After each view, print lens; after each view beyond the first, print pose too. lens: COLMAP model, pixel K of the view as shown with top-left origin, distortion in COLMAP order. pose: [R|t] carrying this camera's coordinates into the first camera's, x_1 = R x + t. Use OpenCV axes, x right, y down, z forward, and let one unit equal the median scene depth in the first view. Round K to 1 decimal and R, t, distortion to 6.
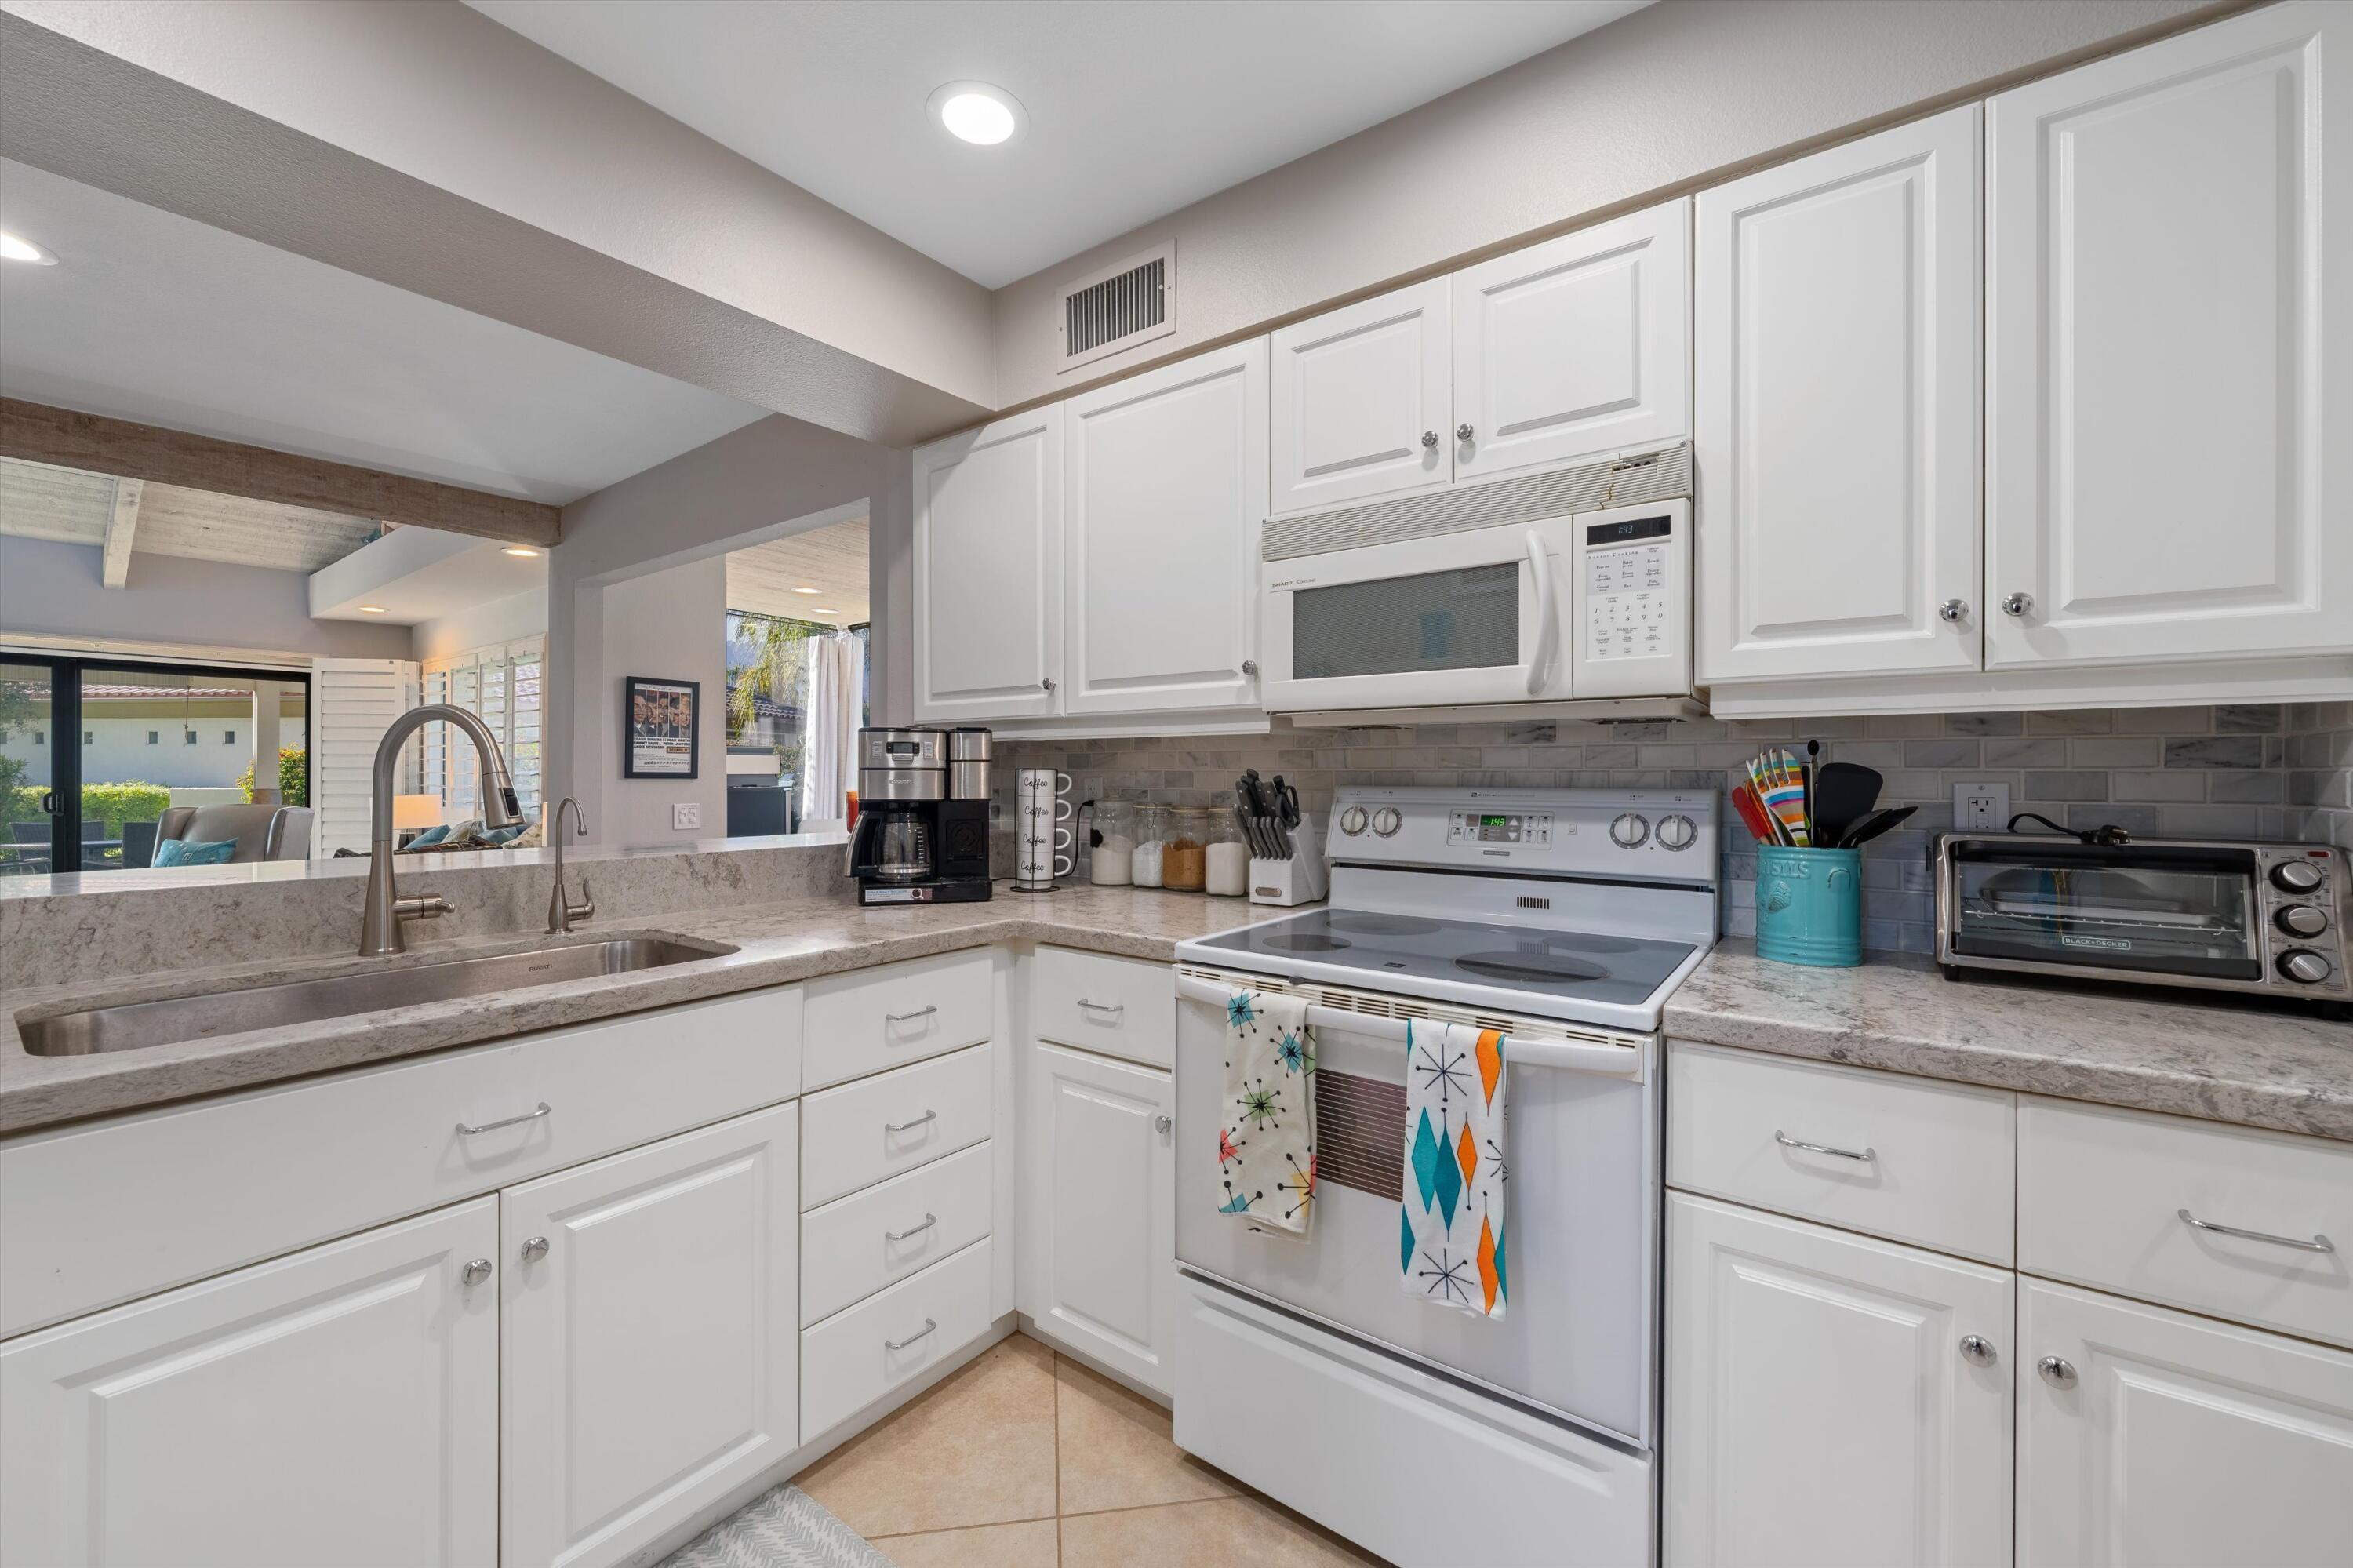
lens RADIAL K [[933.1, 0, 1184.3], [0, 933.1, 778.2], [0, 0, 1]] dist [-0.007484, 0.000075]
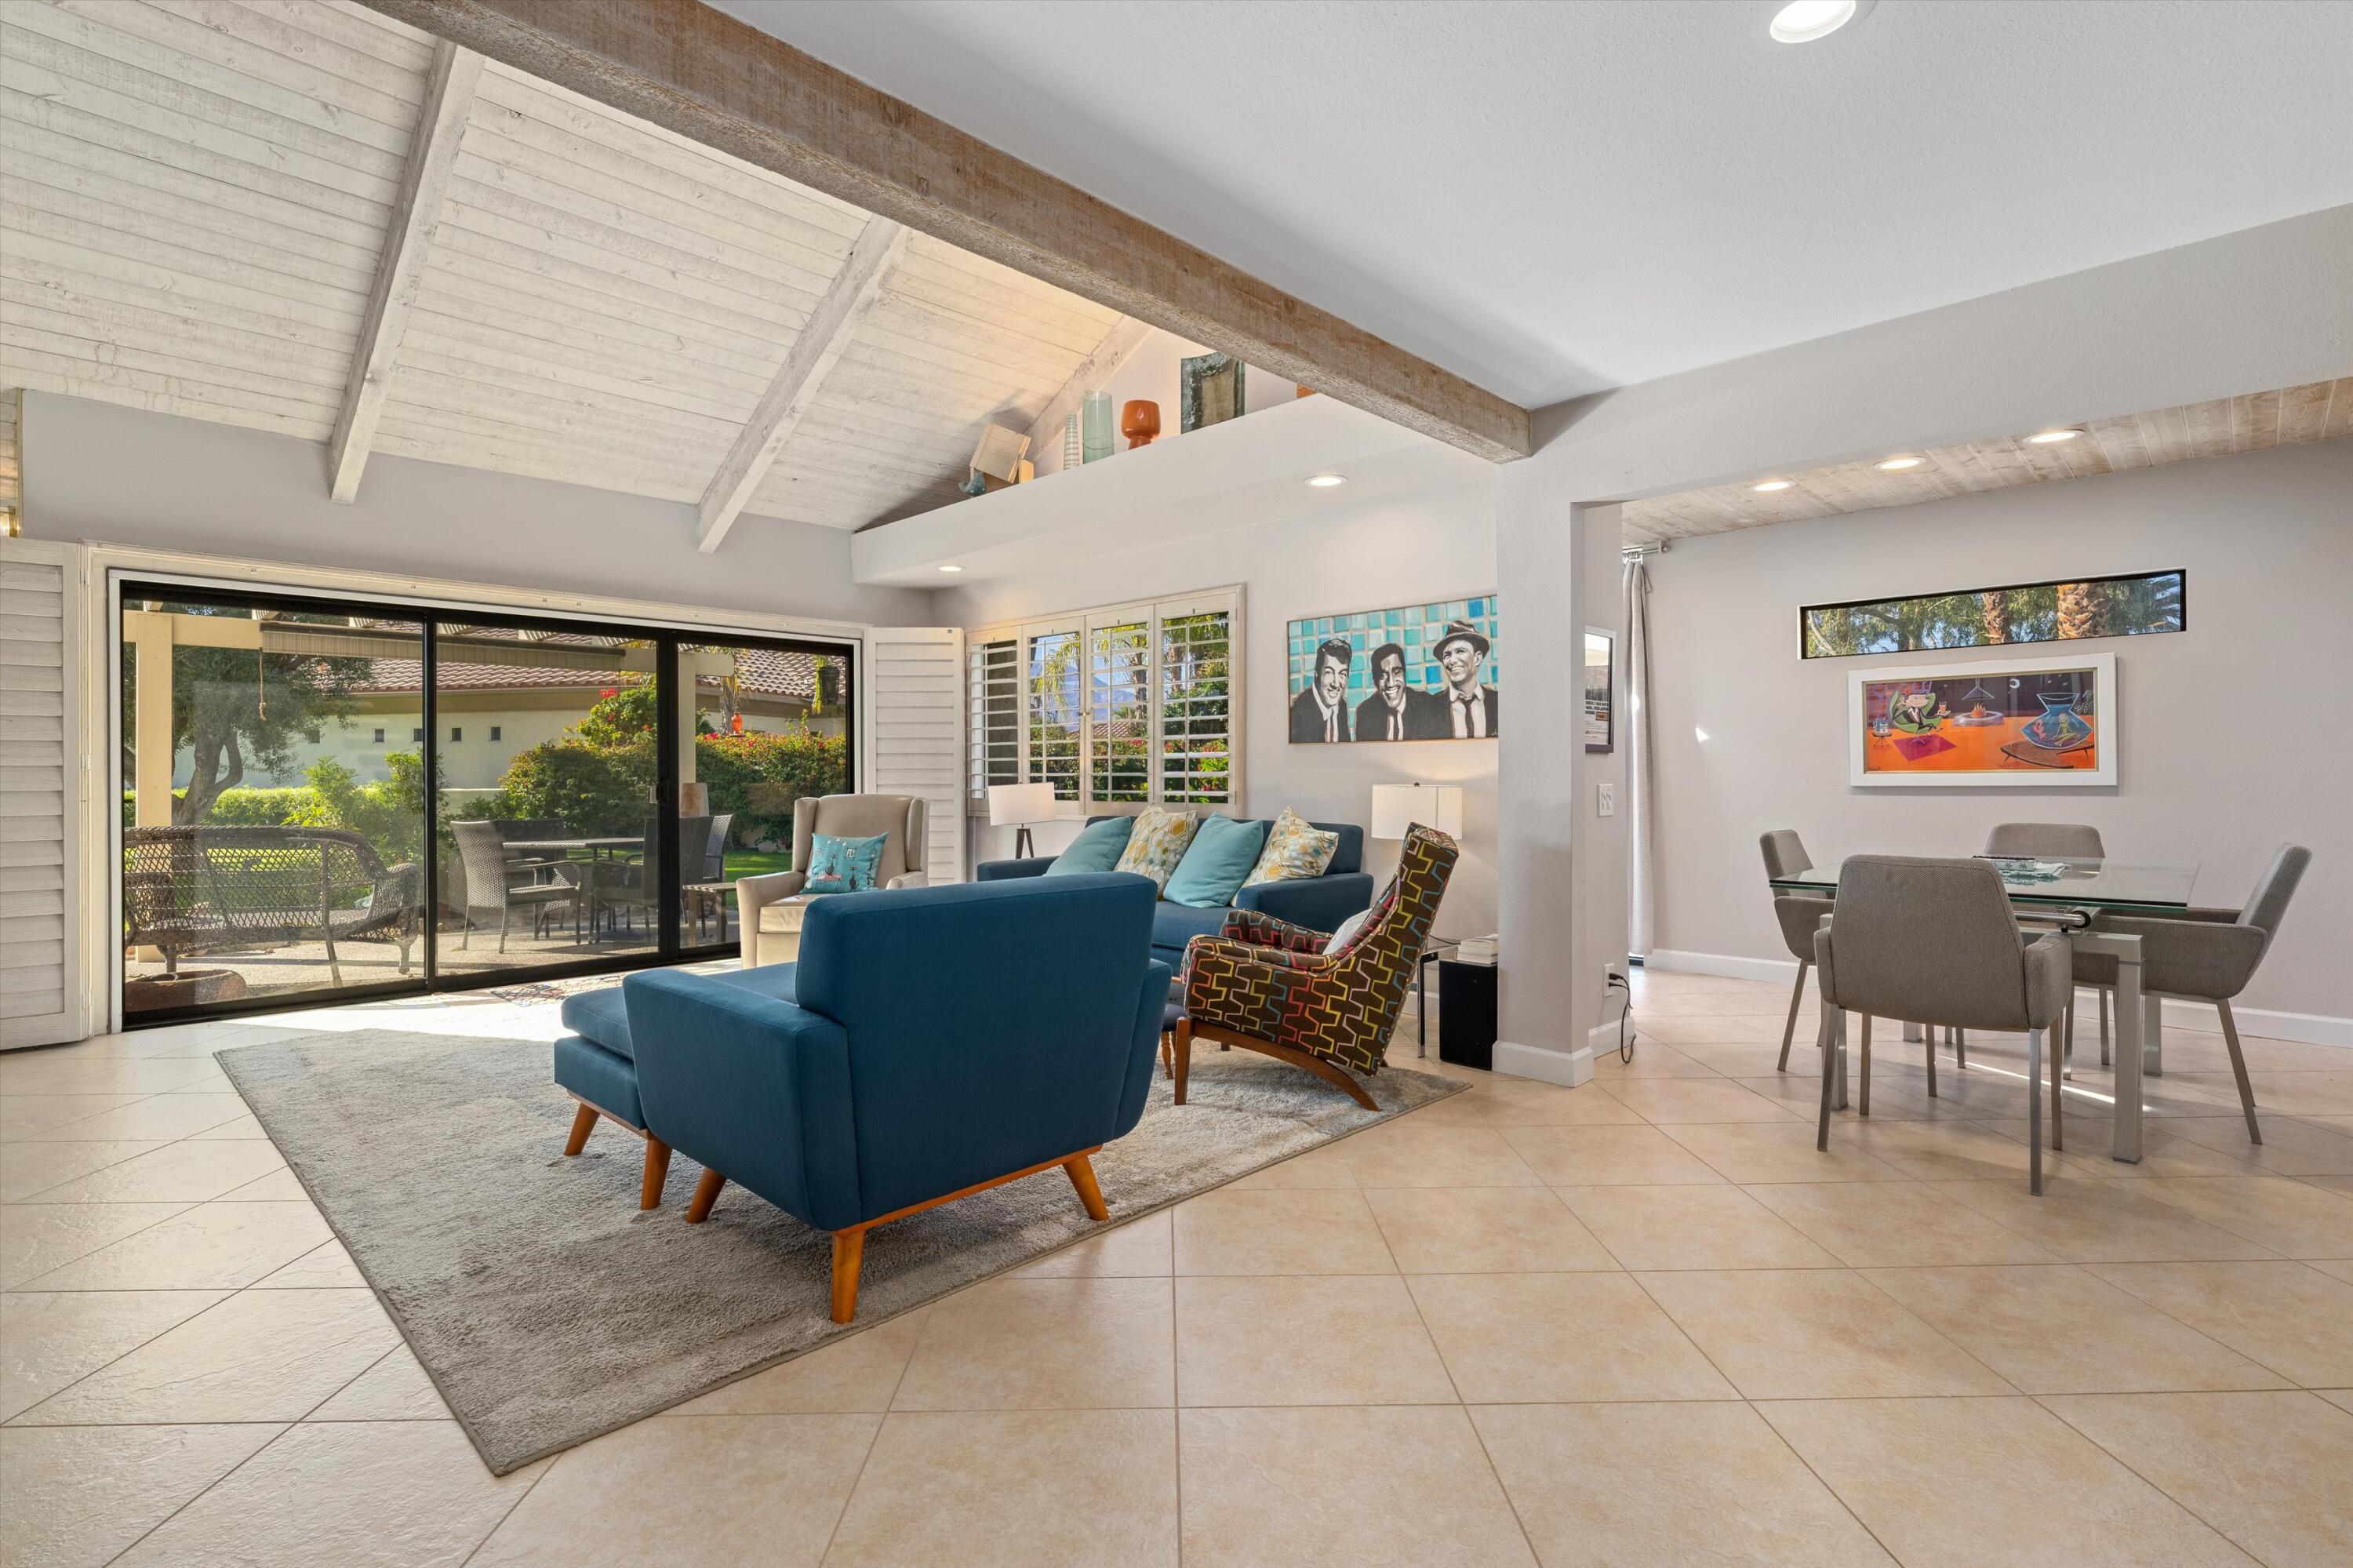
lens RADIAL K [[1077.4, 0, 1188.1], [0, 1077.4, 772.6], [0, 0, 1]] dist [-0.005401, -0.000769]
pose [[0.993507, -0.006756, -0.113571, -0.795803], [0.006141, 0.999964, -0.005770, 0.022543], [0.113606, 0.005035, 0.993513, 0.042767]]
